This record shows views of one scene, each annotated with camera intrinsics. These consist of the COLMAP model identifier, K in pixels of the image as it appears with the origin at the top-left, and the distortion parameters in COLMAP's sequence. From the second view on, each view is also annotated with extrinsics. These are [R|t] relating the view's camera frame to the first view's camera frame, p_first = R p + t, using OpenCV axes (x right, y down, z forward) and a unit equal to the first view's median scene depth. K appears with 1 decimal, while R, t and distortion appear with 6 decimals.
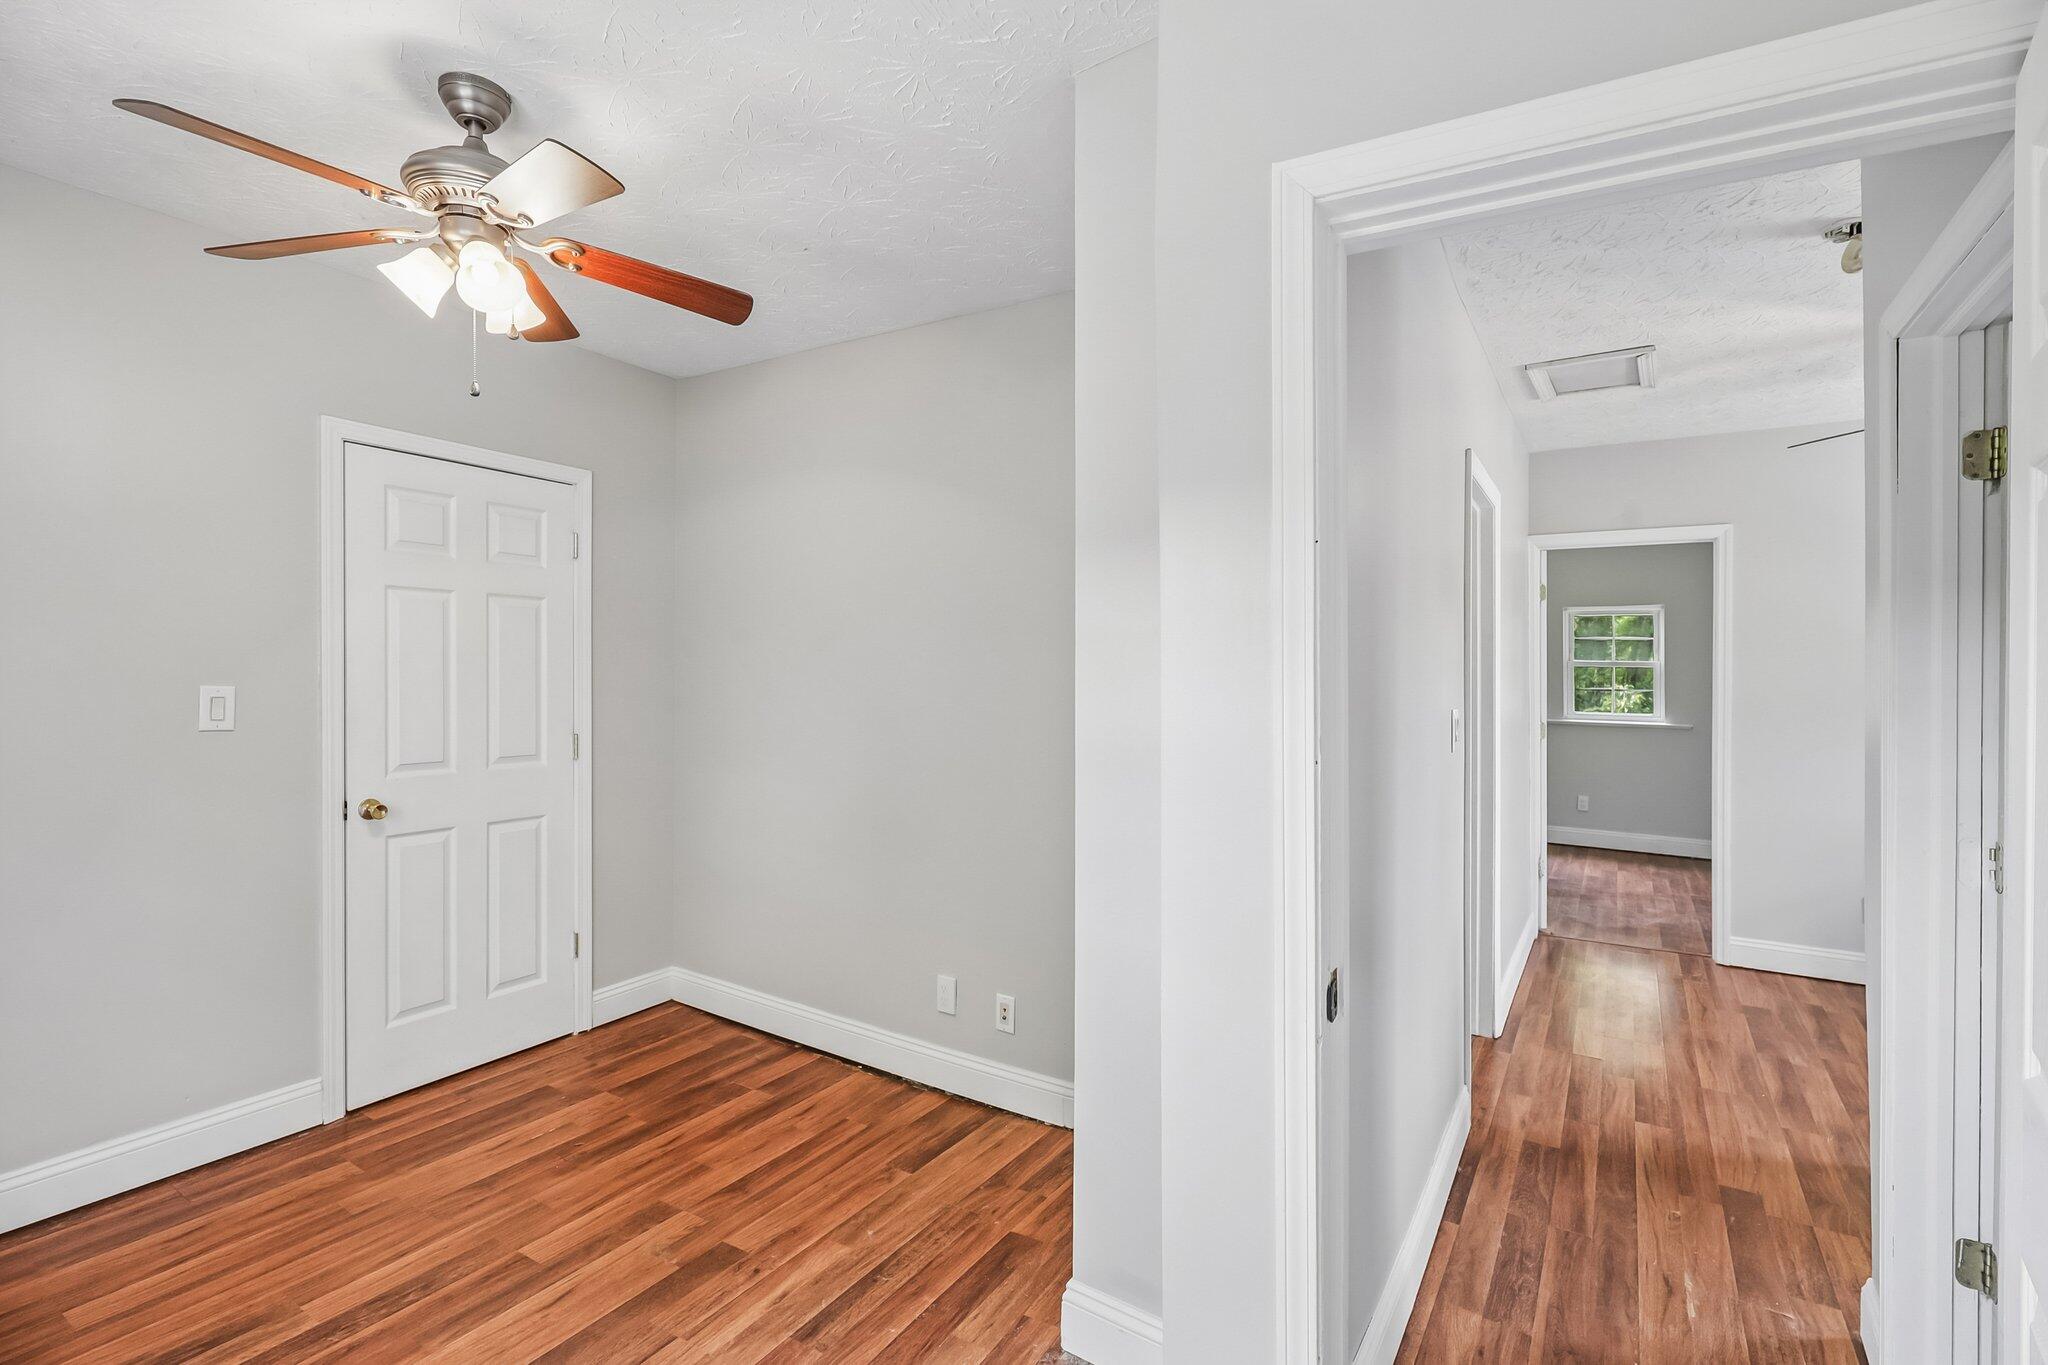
lens RADIAL K [[940.2, 0, 1070.6], [0, 940.2, 674.7], [0, 0, 1]] dist [-0.000383, -0.000496]
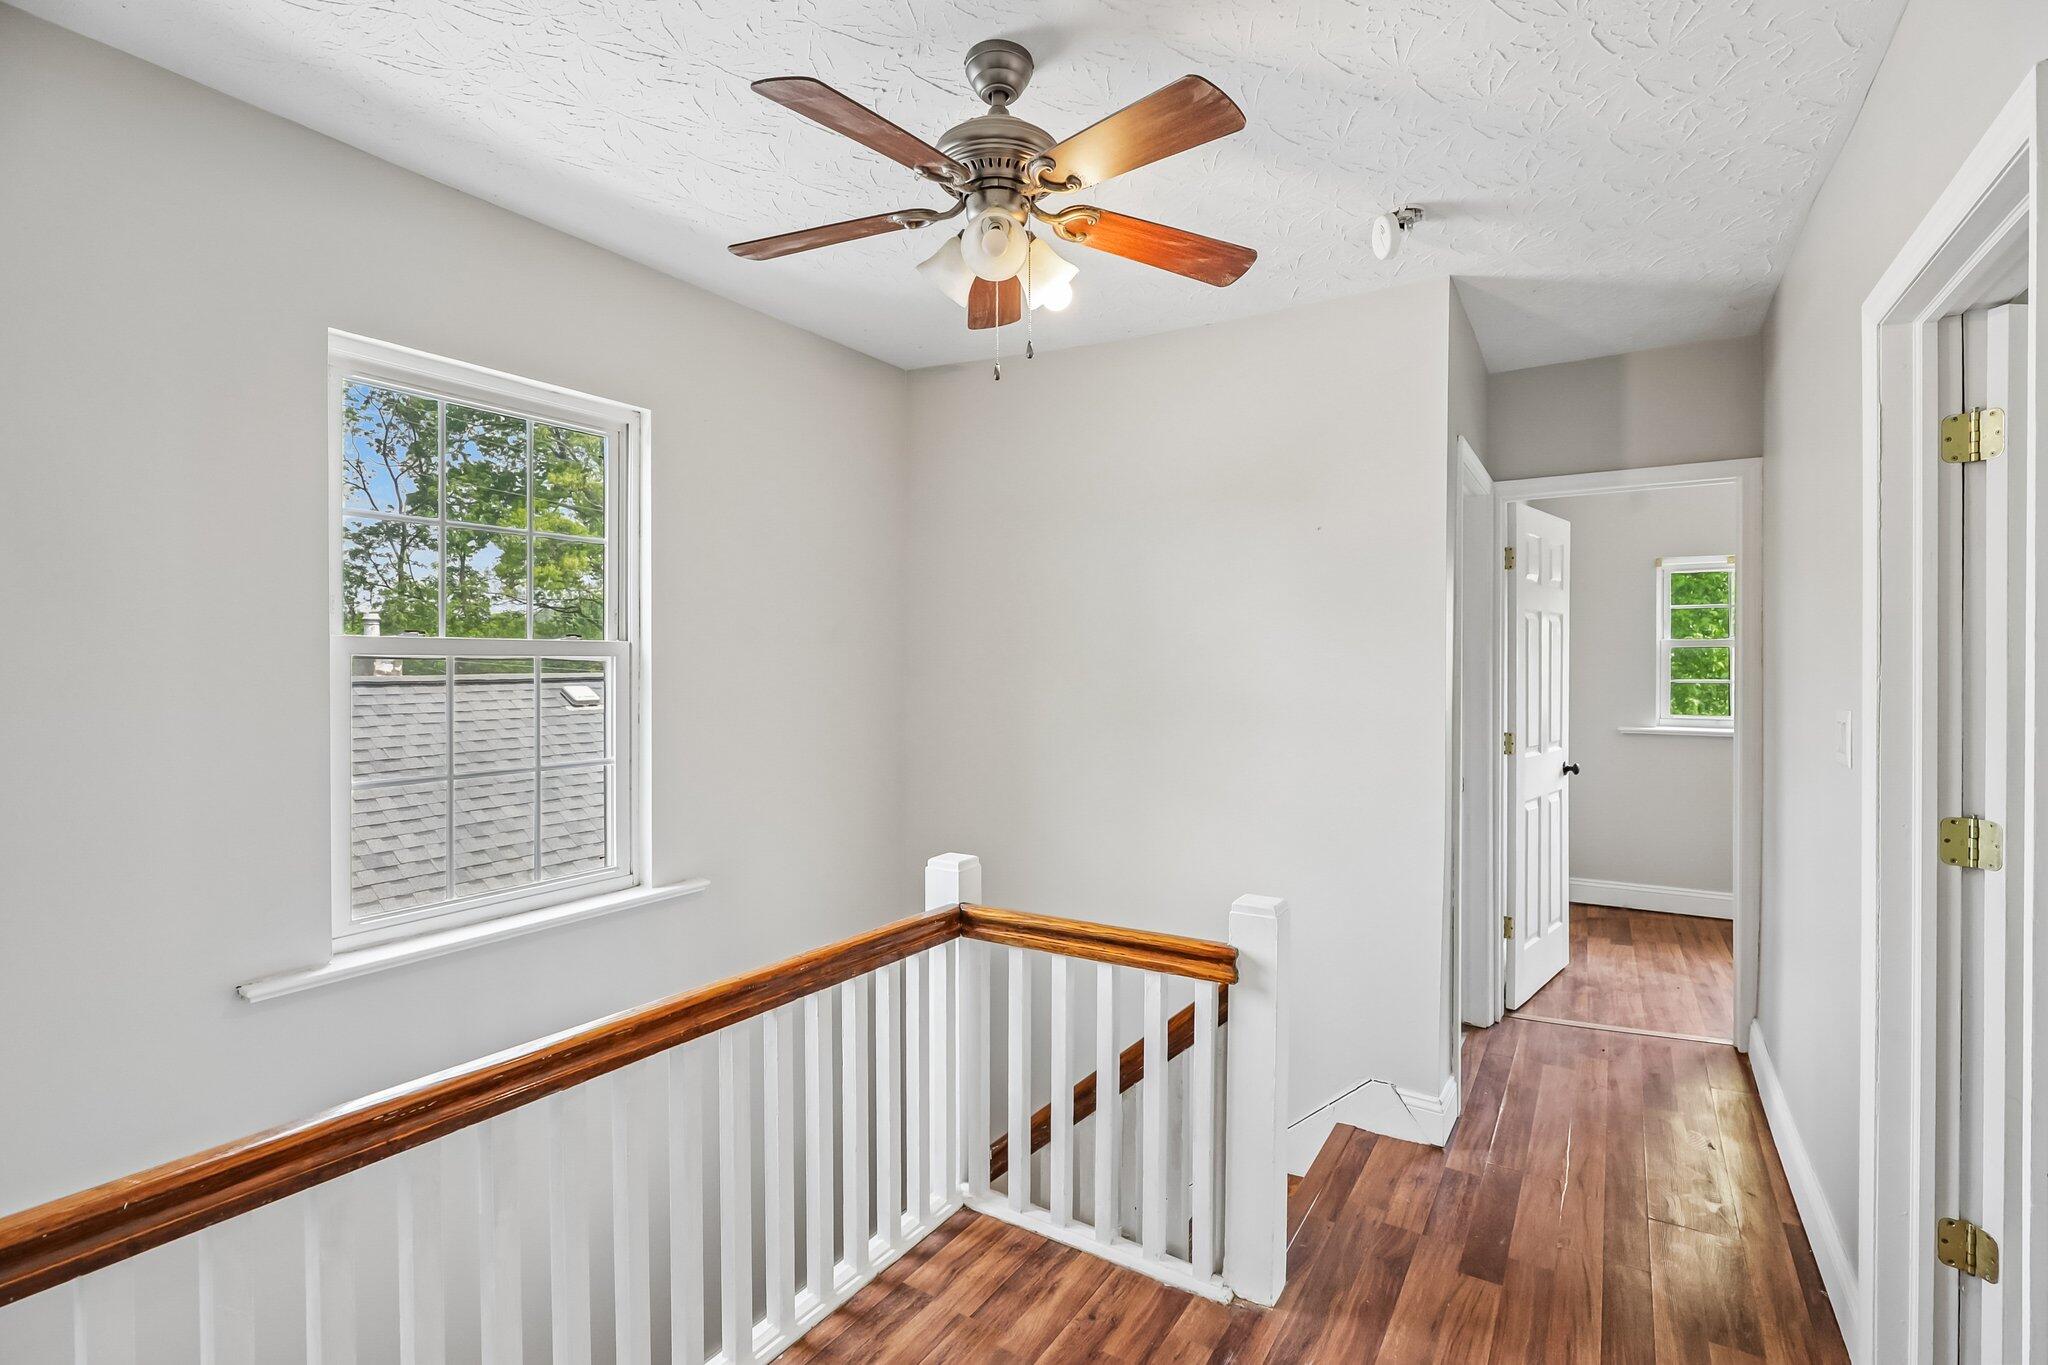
lens RADIAL K [[1071.7, 0, 1023.9], [0, 1071.7, 676.4], [0, 0, 1]] dist [-0.004669, -0.001518]
pose [[-0.999601, -0.003252, -0.028053, 1.132348], [-0.003605, 0.999915, 0.012536, 0.007846], [0.028010, 0.012633, -0.999528, 1.907674]]
